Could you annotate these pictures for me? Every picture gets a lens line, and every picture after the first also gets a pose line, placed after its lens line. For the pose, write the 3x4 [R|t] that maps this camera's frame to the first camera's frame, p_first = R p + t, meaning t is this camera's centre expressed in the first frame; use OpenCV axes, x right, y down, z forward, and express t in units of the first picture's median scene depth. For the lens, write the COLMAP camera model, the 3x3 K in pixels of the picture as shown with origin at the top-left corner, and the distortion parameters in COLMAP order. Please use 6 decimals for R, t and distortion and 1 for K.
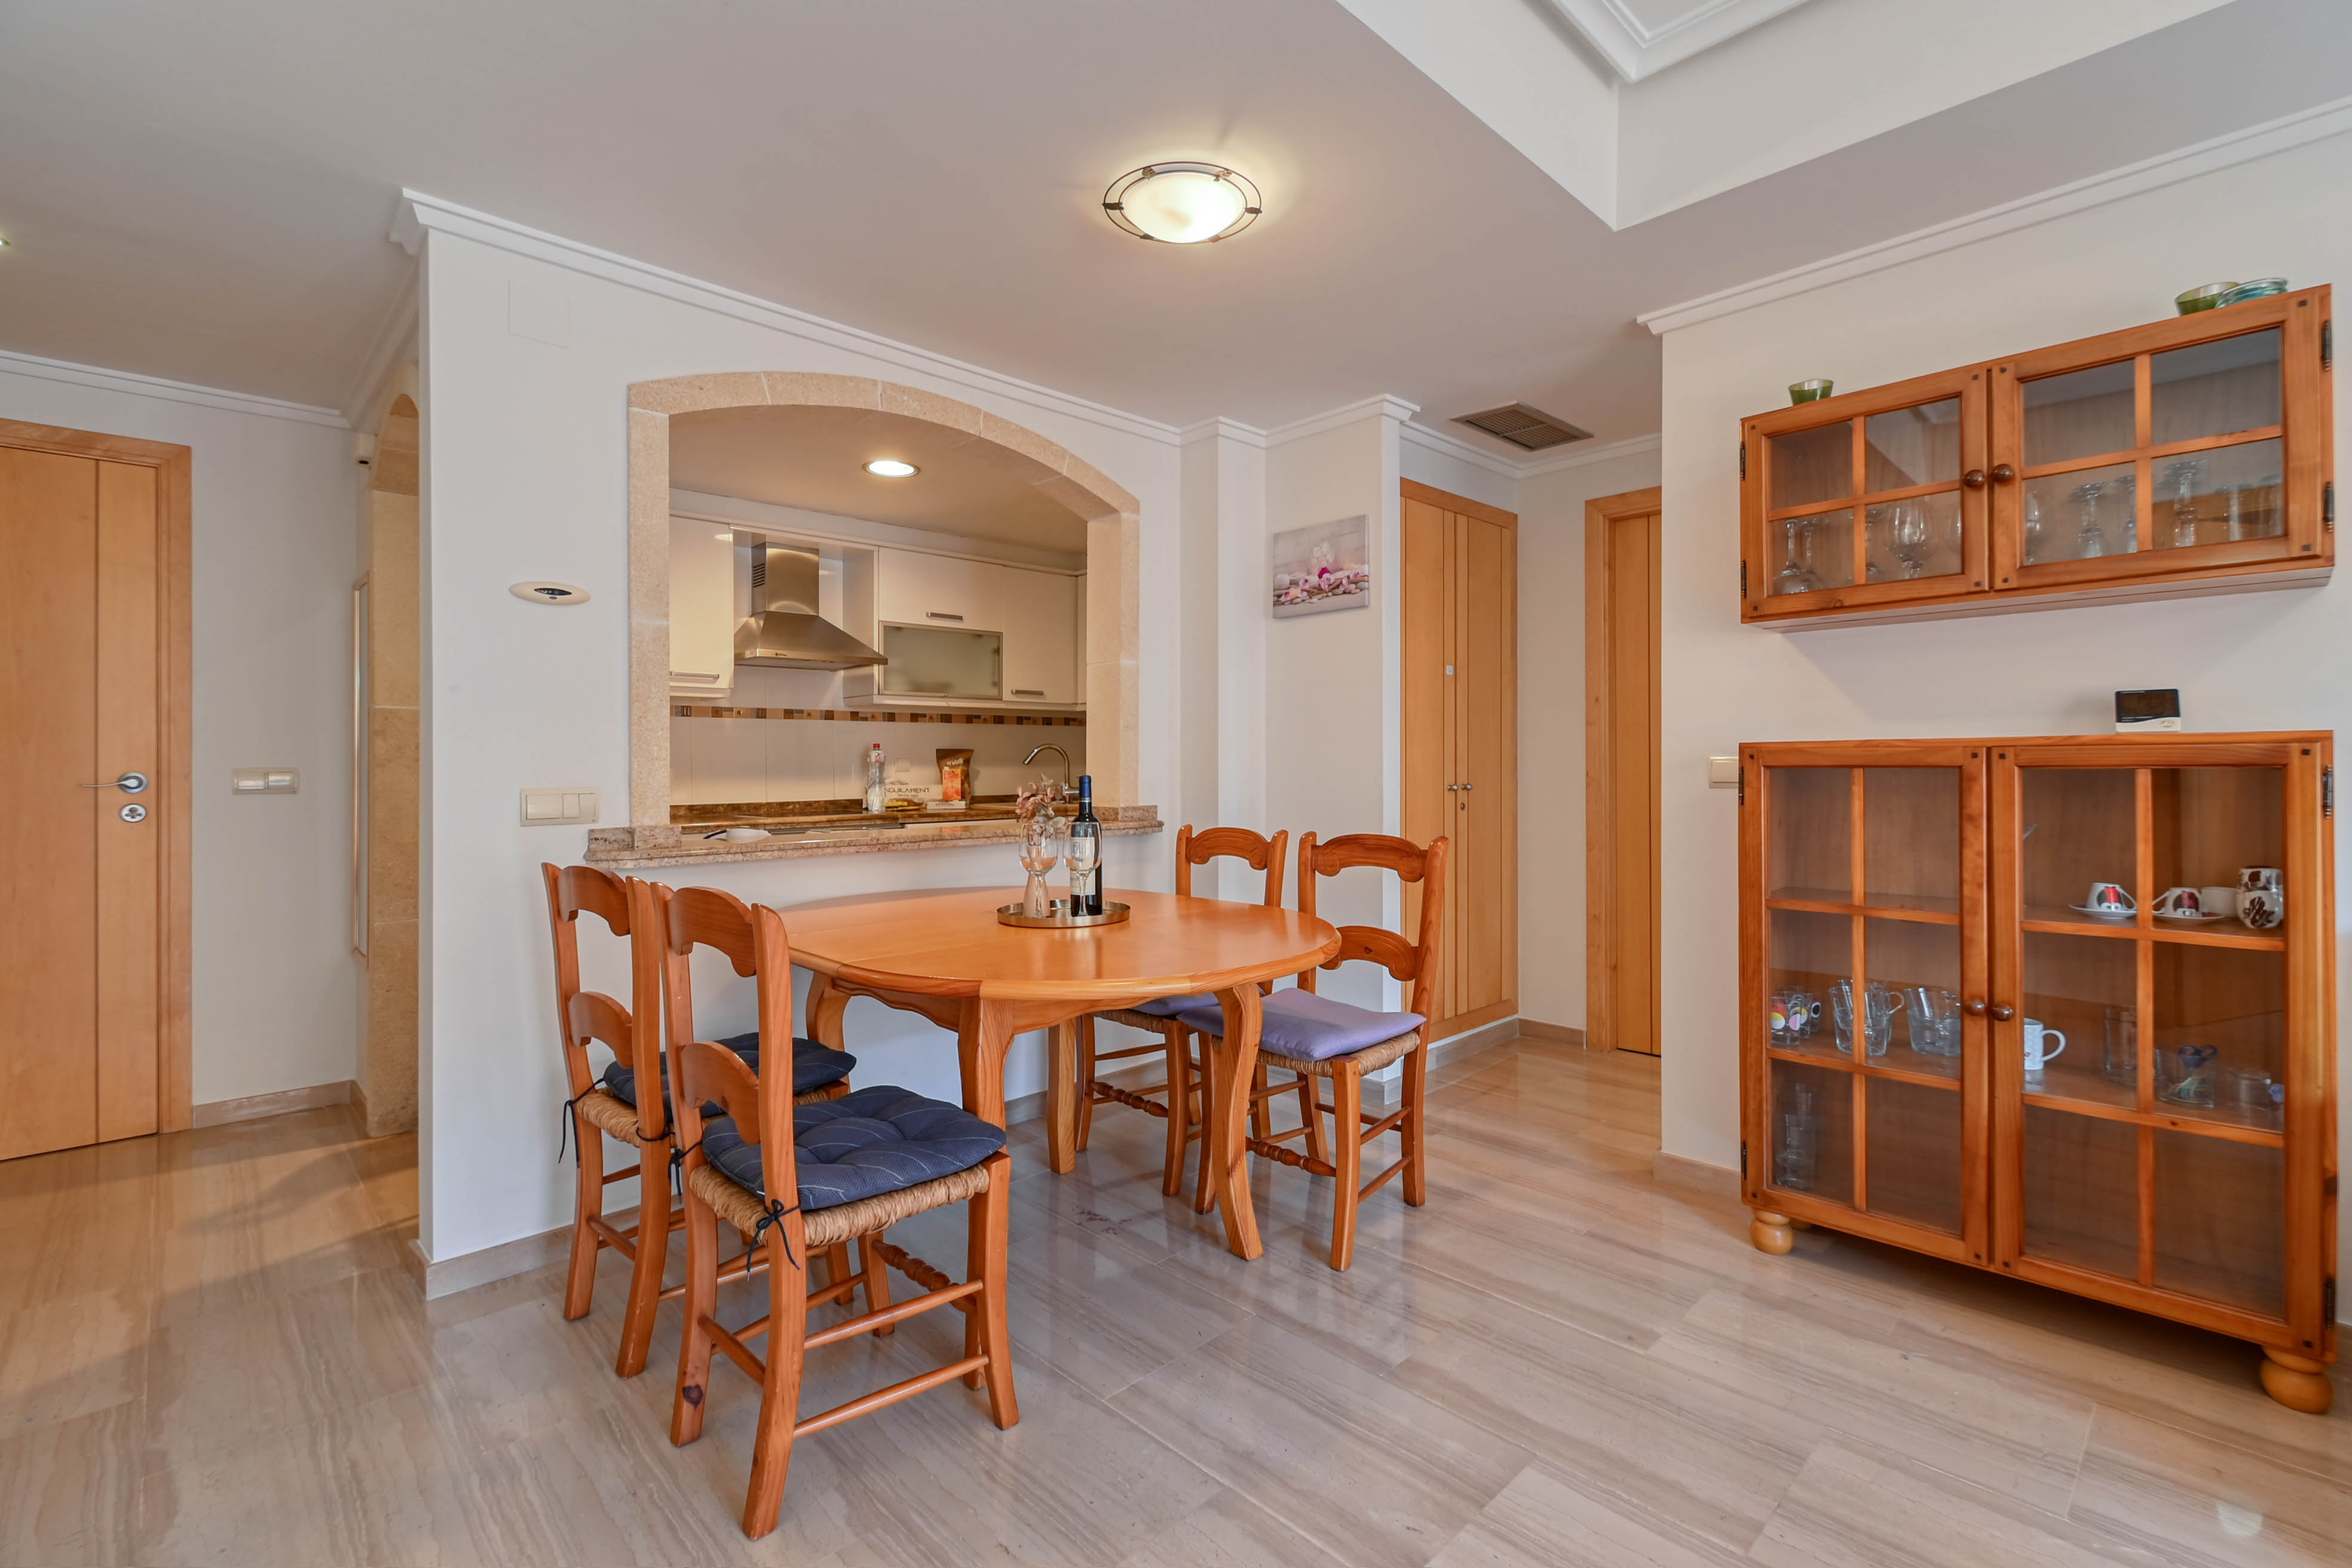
lens RADIAL K [[1038.7, 0, 1191.7], [0, 1038.7, 752.8], [0, 0, 1]] dist [0.003479, -0.003656]
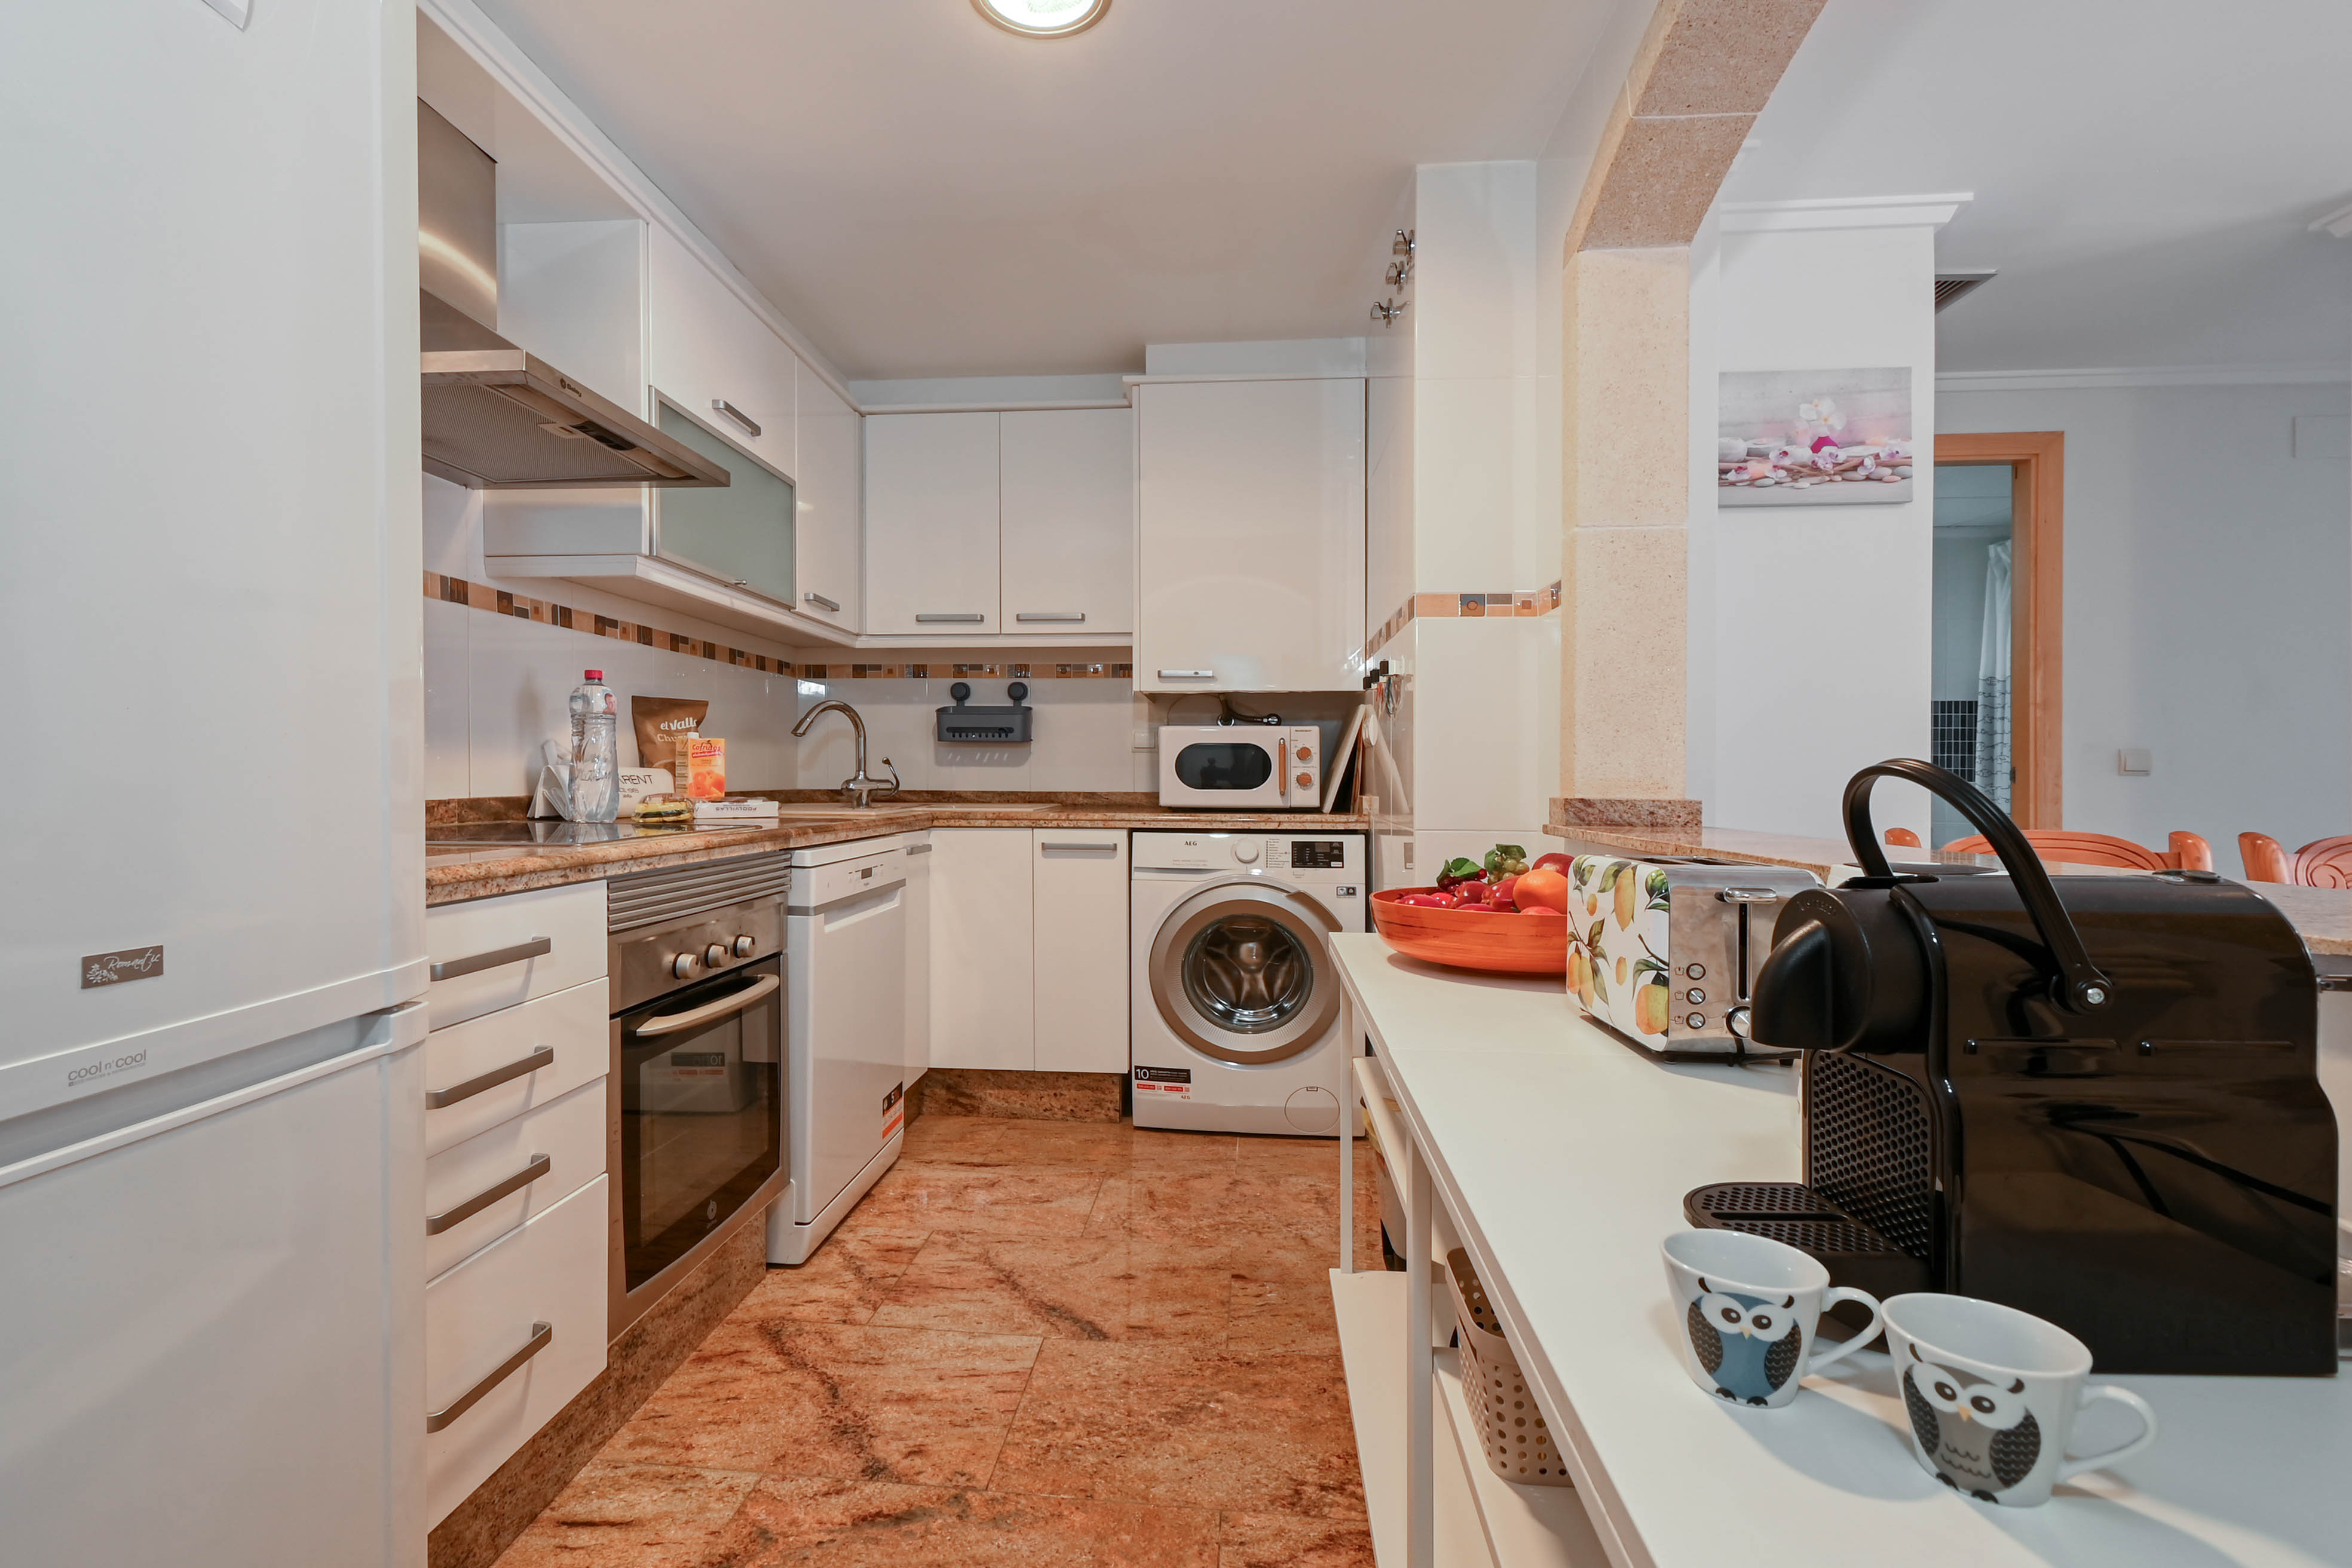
lens RADIAL K [[1038.7, 0, 1190.3], [0, 1038.7, 760.3], [0, 0, 1]] dist [0.003479, -0.003656]
pose [[0.766120, 0.019622, 0.642398, -0.576975], [-0.027120, 0.999631, 0.001809, 0.033363], [-0.642125, -0.018808, 0.766369, 0.731677]]
